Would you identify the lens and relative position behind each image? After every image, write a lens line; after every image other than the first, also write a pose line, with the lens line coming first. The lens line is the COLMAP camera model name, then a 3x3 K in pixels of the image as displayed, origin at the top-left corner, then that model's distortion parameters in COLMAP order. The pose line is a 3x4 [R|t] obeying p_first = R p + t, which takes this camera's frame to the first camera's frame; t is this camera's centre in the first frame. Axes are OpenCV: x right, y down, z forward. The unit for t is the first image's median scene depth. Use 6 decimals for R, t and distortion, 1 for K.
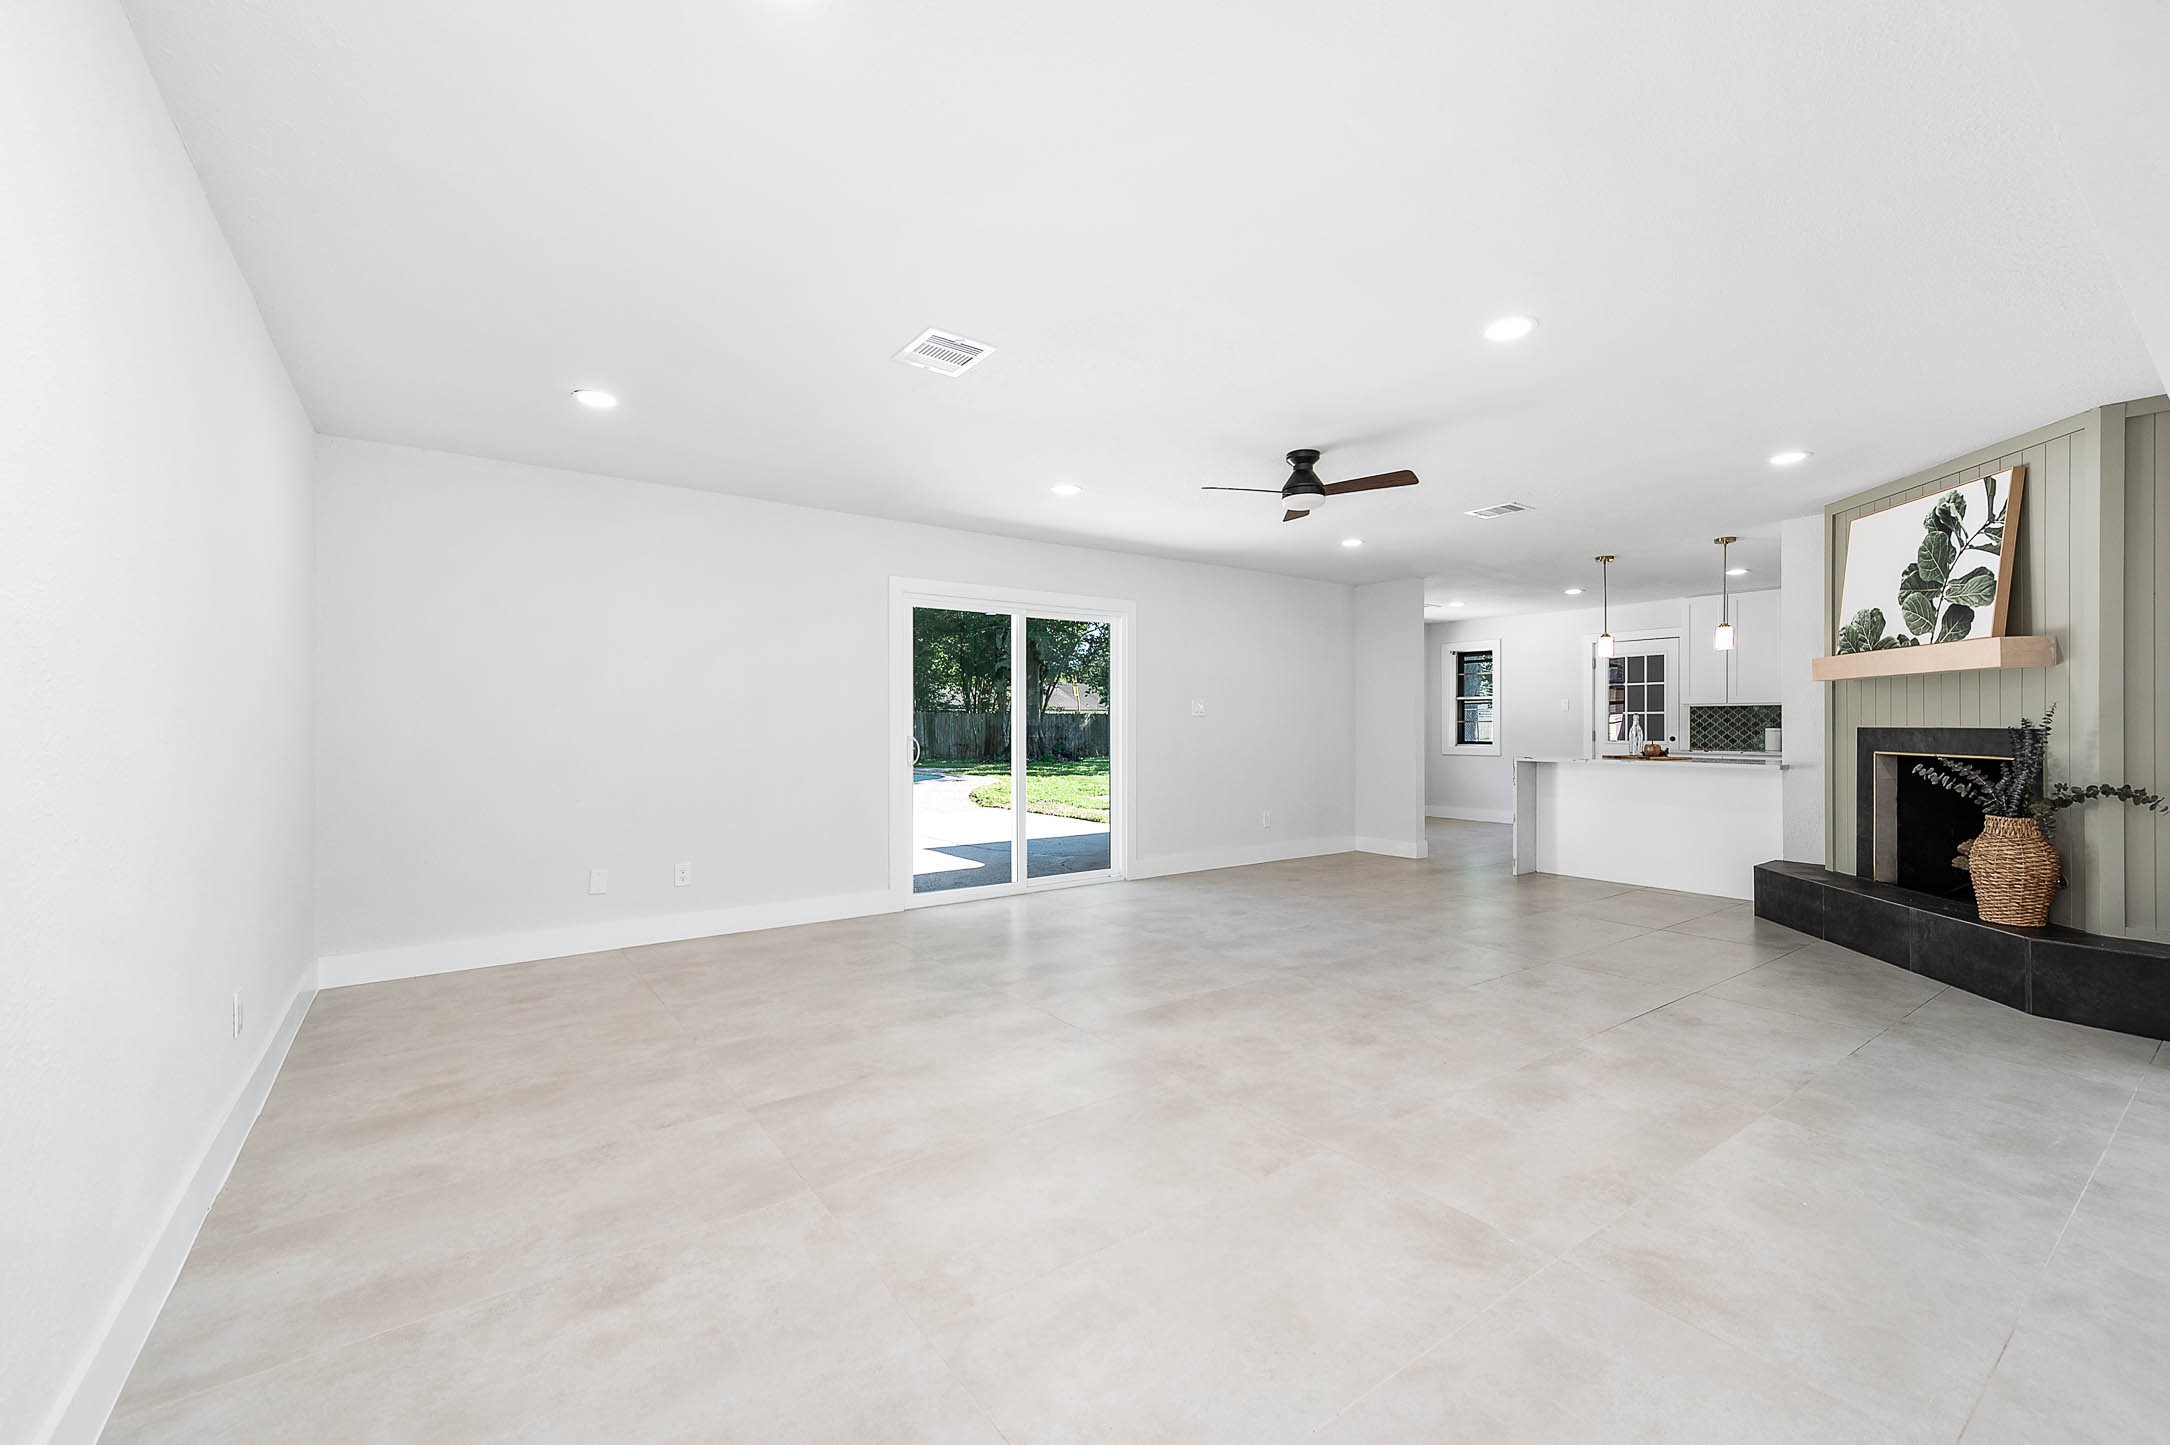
lens RADIAL K [[942.6, 0, 1082.1], [0, 942.6, 728.2], [0, 0, 1]] dist [0.005783, 0.000239]
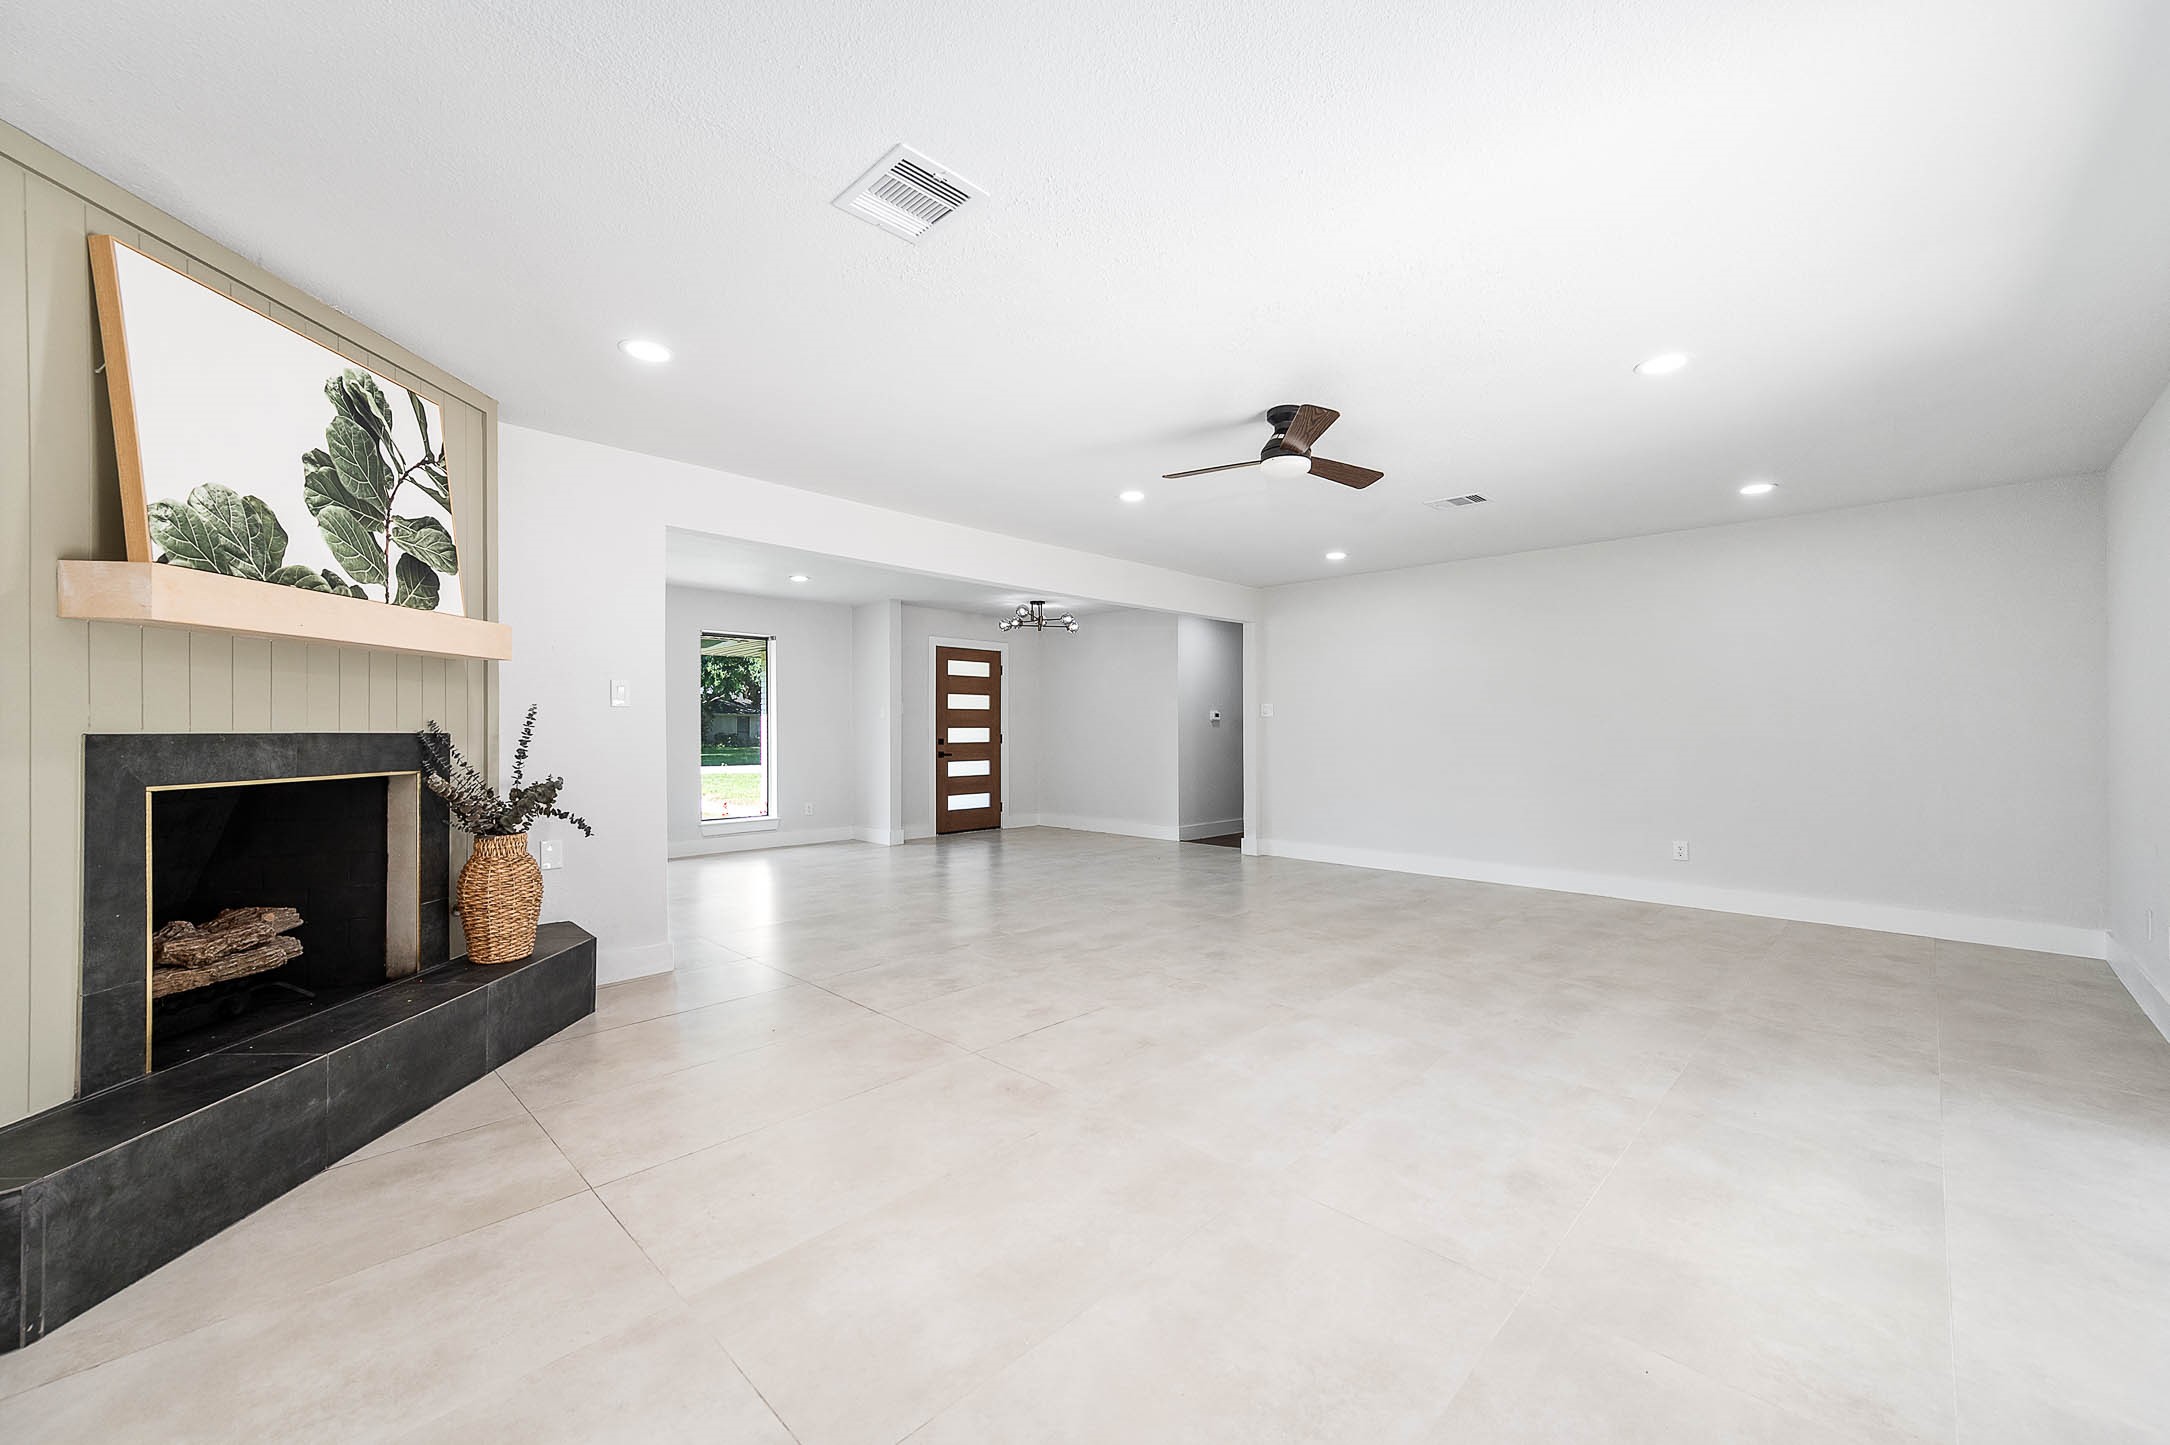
lens RADIAL K [[867.9, 0, 1082.3], [0, 867.9, 725.1], [0, 0, 1]] dist [0.001961, 0.000125]
pose [[-0.987144, 0.002374, -0.159814, 0.525851], [0.001874, 0.999993, 0.003279, -0.006900], [0.159820, 0.002937, -0.987142, 1.680620]]
